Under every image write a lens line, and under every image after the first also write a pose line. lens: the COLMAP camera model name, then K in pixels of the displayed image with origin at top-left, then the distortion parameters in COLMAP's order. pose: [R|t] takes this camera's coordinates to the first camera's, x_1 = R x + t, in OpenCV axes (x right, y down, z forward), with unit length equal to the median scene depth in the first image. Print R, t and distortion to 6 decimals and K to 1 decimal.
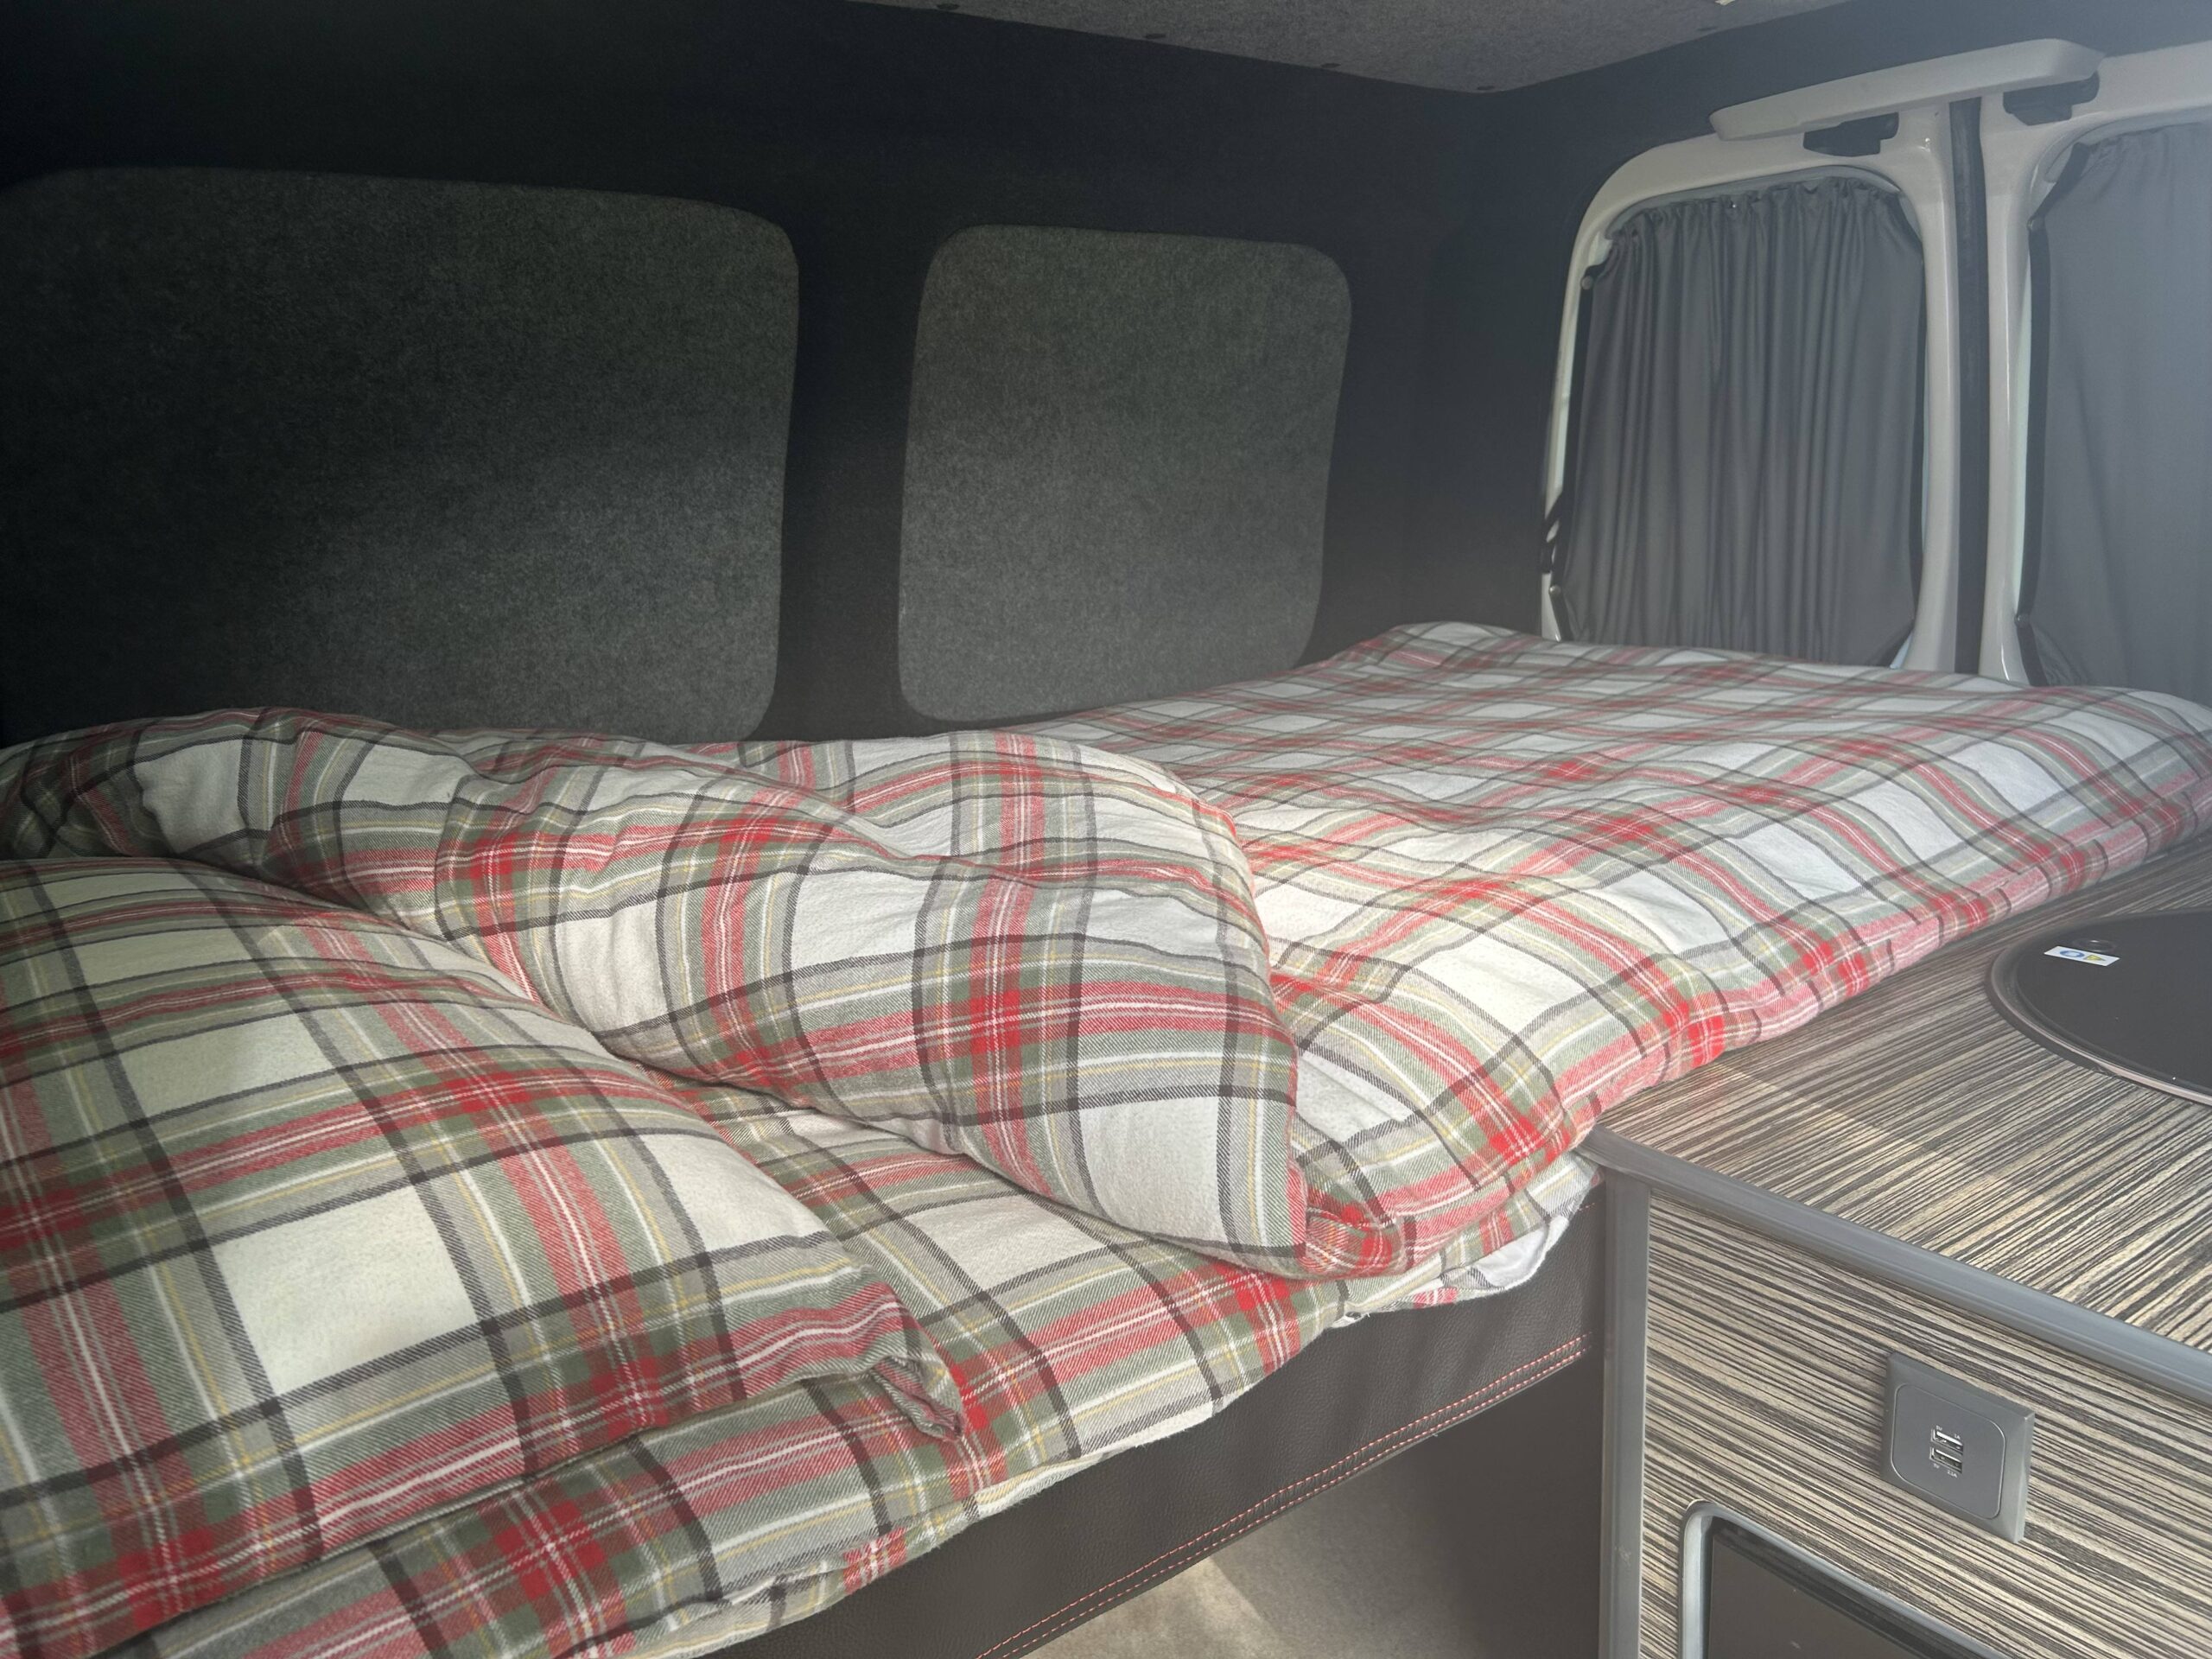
lens RADIAL K [[1629.8, 0, 1021.8], [0, 1629.8, 827.4], [0, 0, 1]] dist [0.040348, -0.005139]
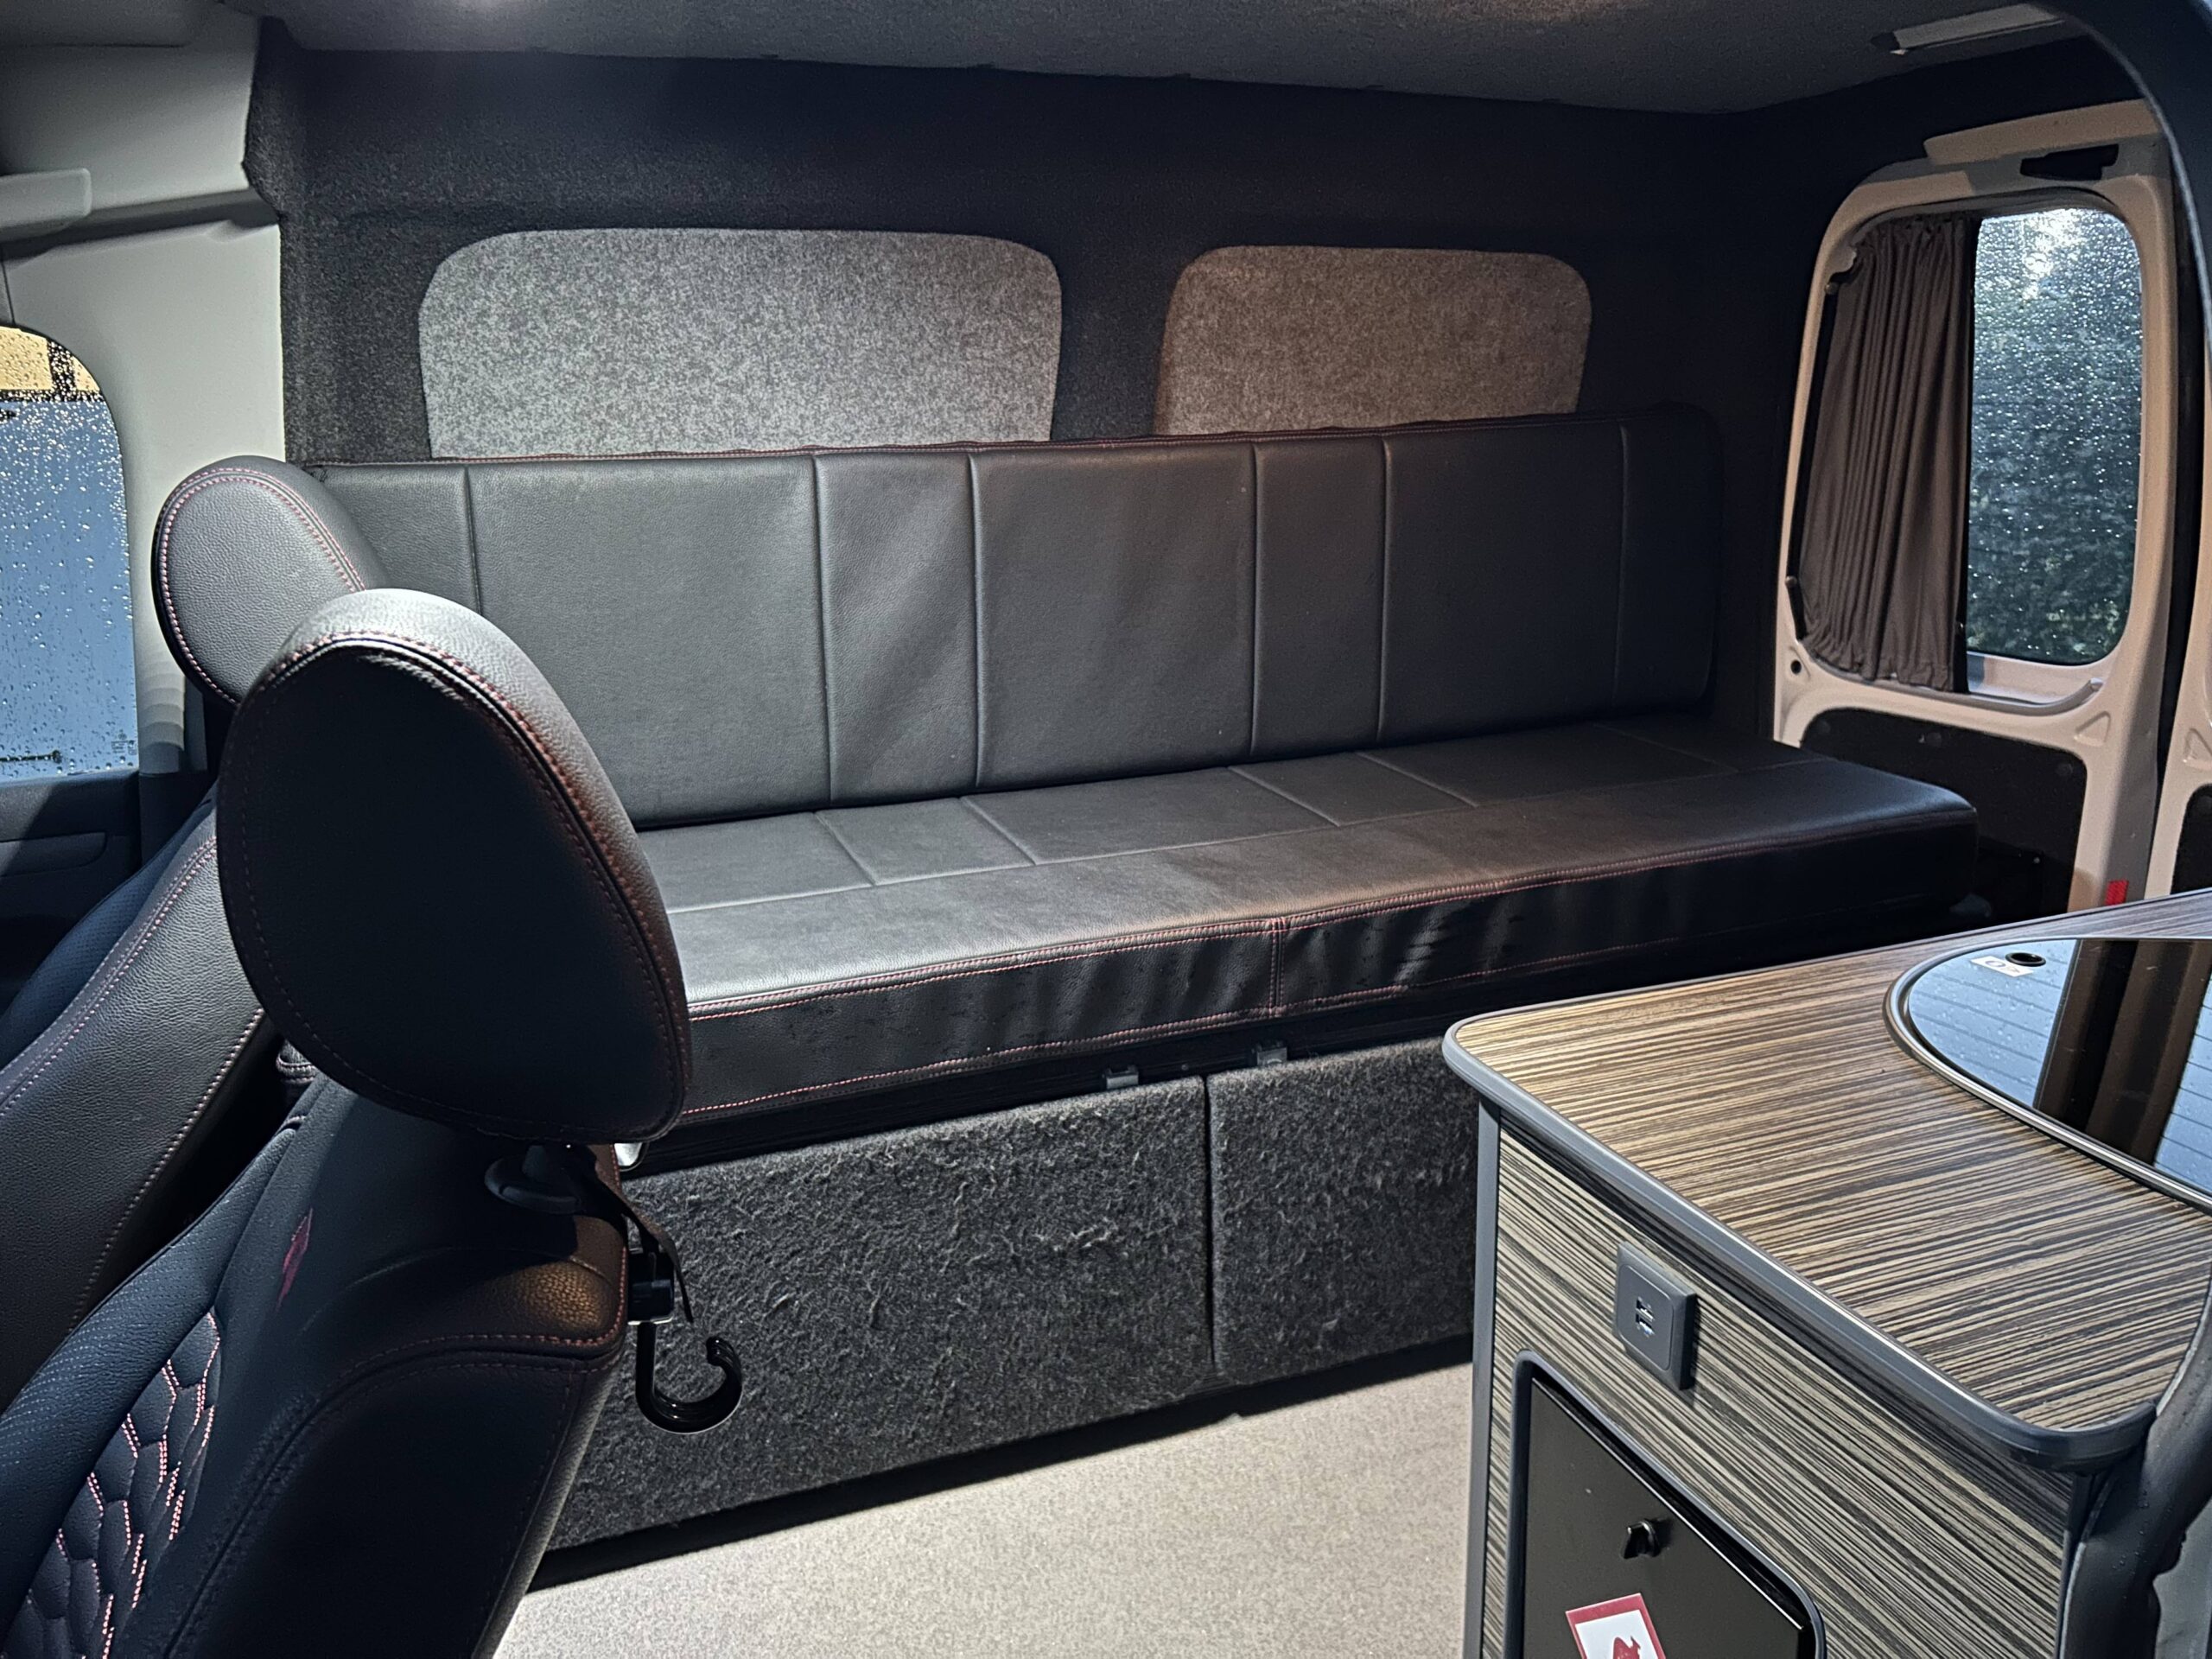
lens RADIAL K [[1644.1, 0, 1103.1], [0, 1644.1, 823.5], [0, 0, 1]] dist [0.050059, -0.053499]
pose [[0.964245, 0.089665, -0.249381, 0.376834], [-0.075963, 0.995051, 0.064059, -0.050629], [0.253891, -0.042825, 0.966284, -0.293692]]
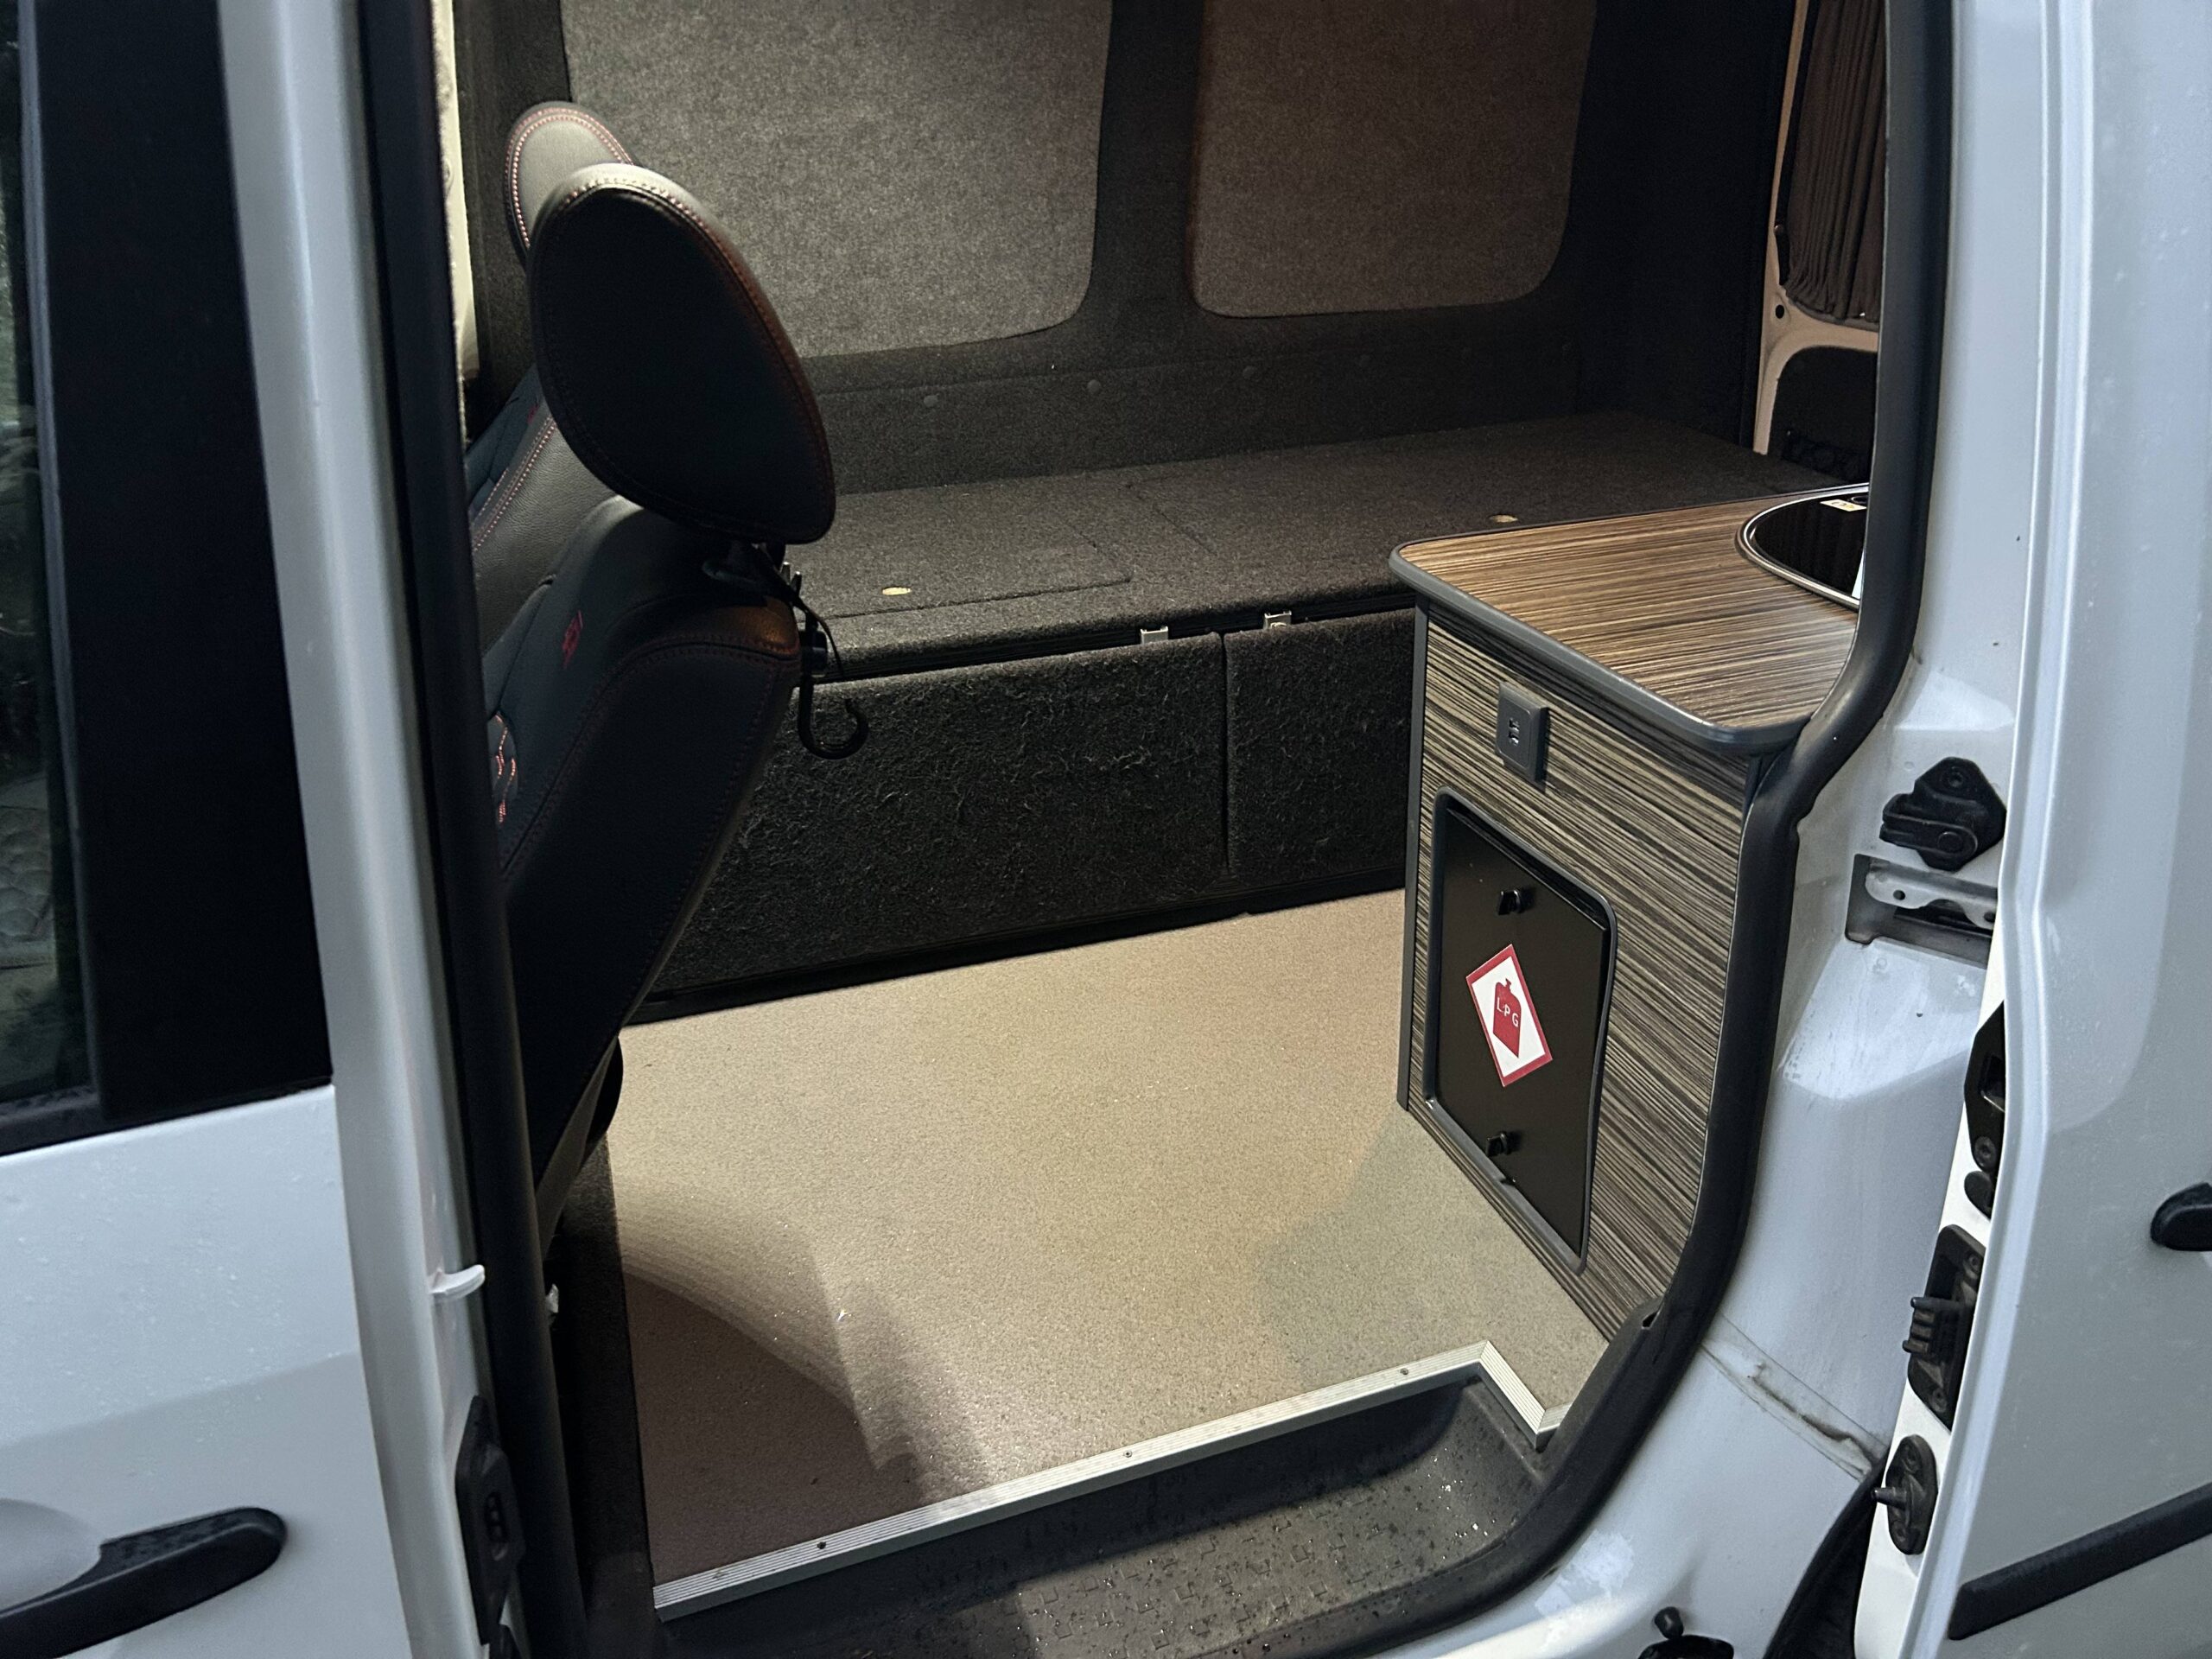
lens RADIAL K [[1675.9, 0, 1106.0], [0, 1675.9, 829.5], [0, 0, 1]] dist [0.106936, -0.155861]
pose [[0.950992, 0.133803, -0.278767, 0.567833], [-0.074626, 0.974195, 0.213013, 0.105701], [0.300075, -0.181770, 0.936437, -0.737018]]
